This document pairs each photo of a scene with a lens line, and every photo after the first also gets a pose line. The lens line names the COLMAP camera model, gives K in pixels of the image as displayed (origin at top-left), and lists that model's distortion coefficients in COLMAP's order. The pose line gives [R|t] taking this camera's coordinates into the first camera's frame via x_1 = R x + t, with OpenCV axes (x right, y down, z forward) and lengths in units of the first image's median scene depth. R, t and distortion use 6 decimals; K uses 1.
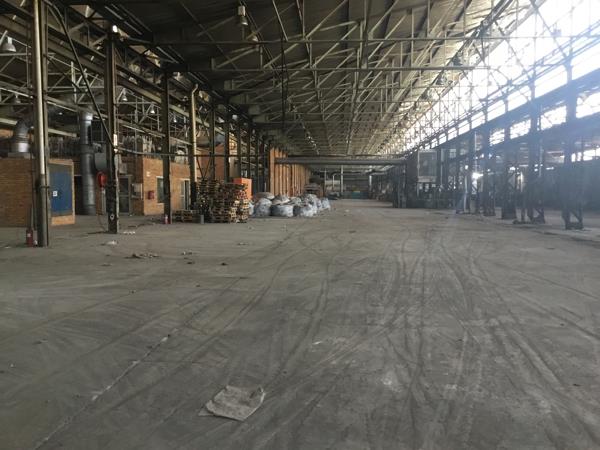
lens RADIAL K [[516.4, 0, 301.1], [0, 516.4, 225.2], [0, 0, 1]] dist [0.046198, -0.124475]
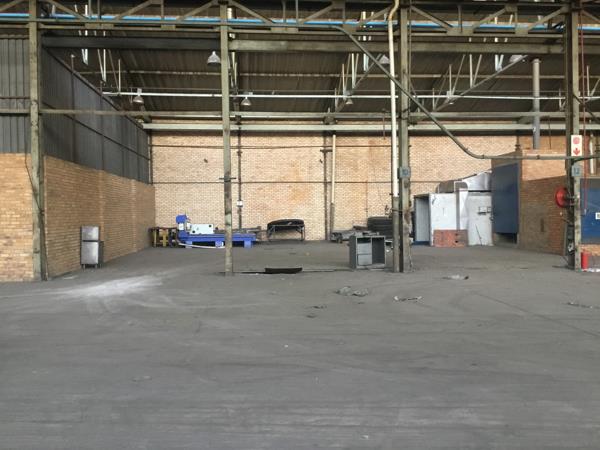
lens RADIAL K [[516.4, 0, 300.5], [0, 516.4, 225.7], [0, 0, 1]] dist [0.046198, -0.124475]
pose [[0.157547, 0.005346, -0.987497, 0.409740], [-0.048290, 0.998831, -0.002297, -0.034377], [0.986330, 0.048048, 0.157621, 0.685863]]
